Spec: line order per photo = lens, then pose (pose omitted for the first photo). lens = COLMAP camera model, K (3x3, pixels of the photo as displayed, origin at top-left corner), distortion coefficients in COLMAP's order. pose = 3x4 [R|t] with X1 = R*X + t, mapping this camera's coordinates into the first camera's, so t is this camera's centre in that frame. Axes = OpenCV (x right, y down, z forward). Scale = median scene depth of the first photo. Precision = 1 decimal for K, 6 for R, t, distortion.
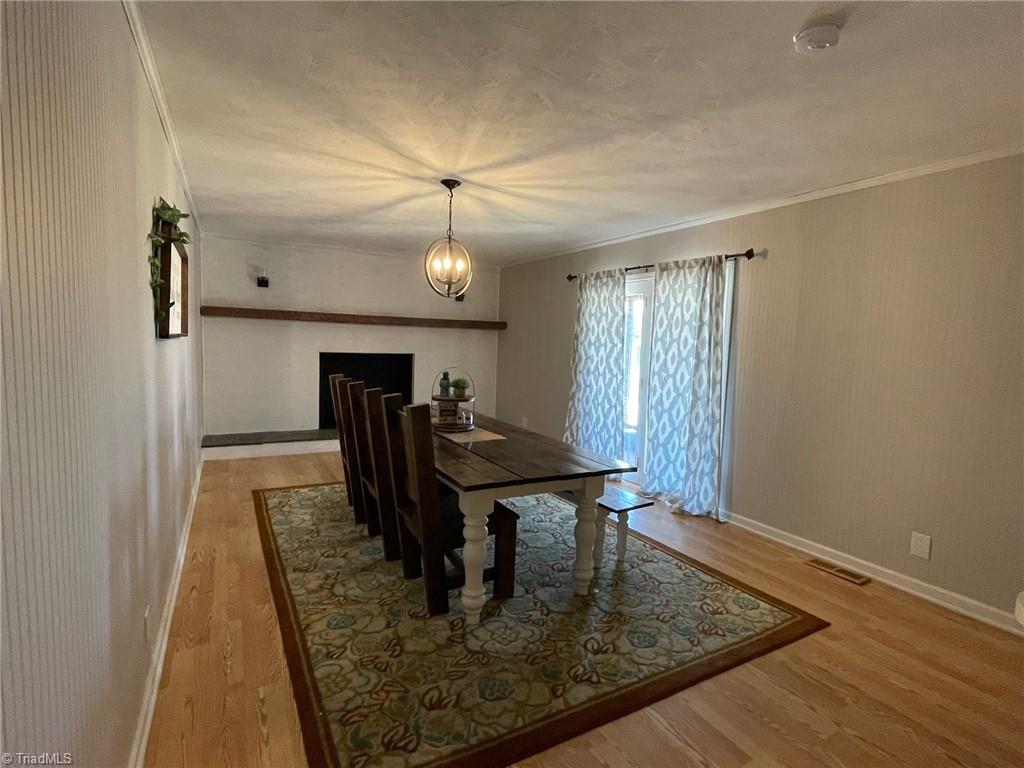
lens RADIAL K [[504.9, 0, 513.4], [0, 504.9, 382.2], [0, 0, 1]] dist [0.000208, -0.000693]
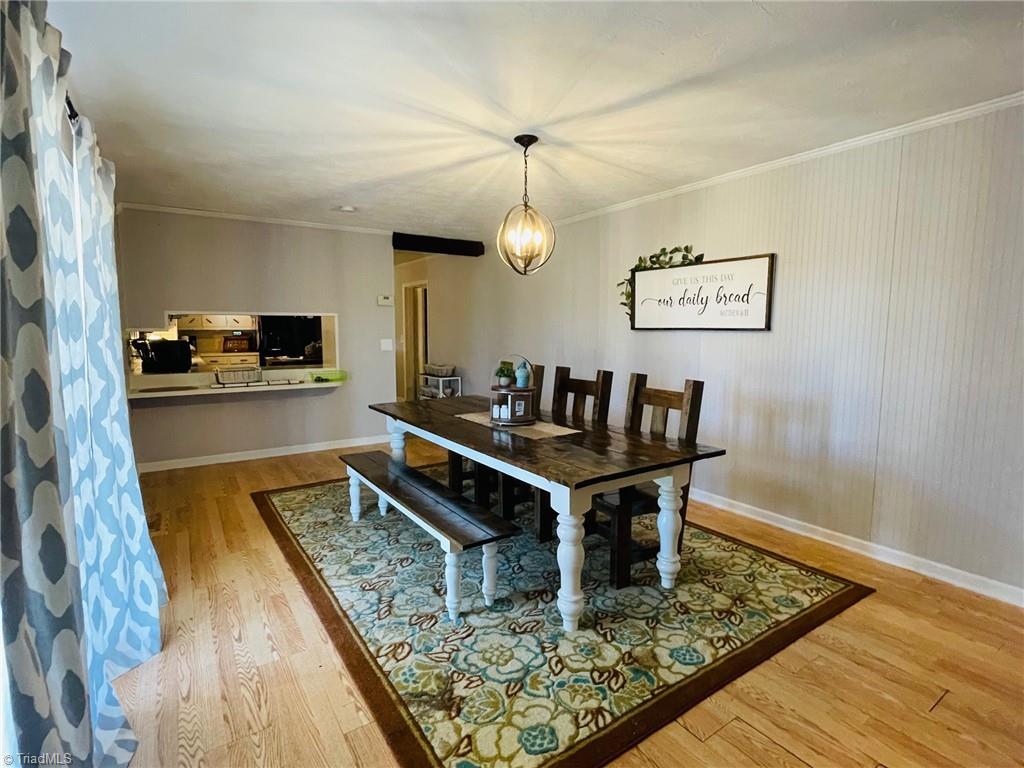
lens RADIAL K [[504.9, 0, 513.8], [0, 504.9, 380.9], [0, 0, 1]] dist [0.000208, -0.000693]
pose [[-0.996110, -0.029769, -0.082940, -0.044176], [-0.044672, 0.981894, 0.184088, -0.151721], [0.075958, 0.187077, -0.979404, 1.915409]]
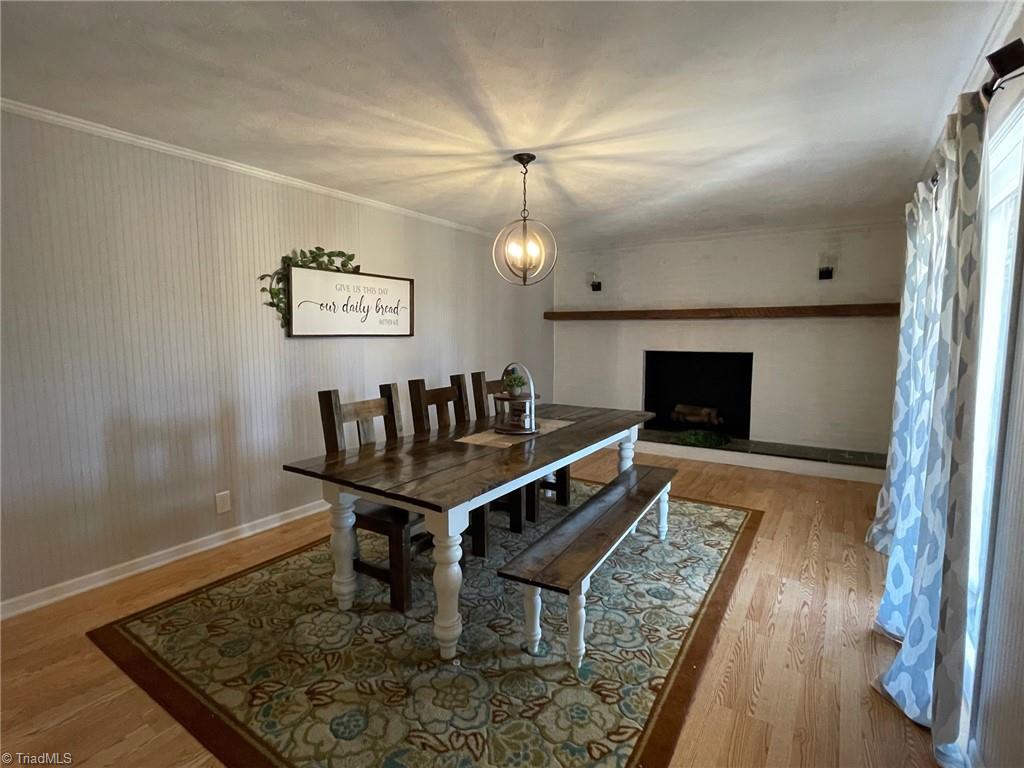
lens RADIAL K [[504.9, 0, 509.7], [0, 504.9, 380.8], [0, 0, 1]] dist [0.000208, -0.000693]
pose [[0.453935, 0.050510, -0.889602, 0.687926], [-0.058536, 0.997926, 0.026791, -0.021011], [0.889110, 0.039912, 0.455950, 0.584067]]
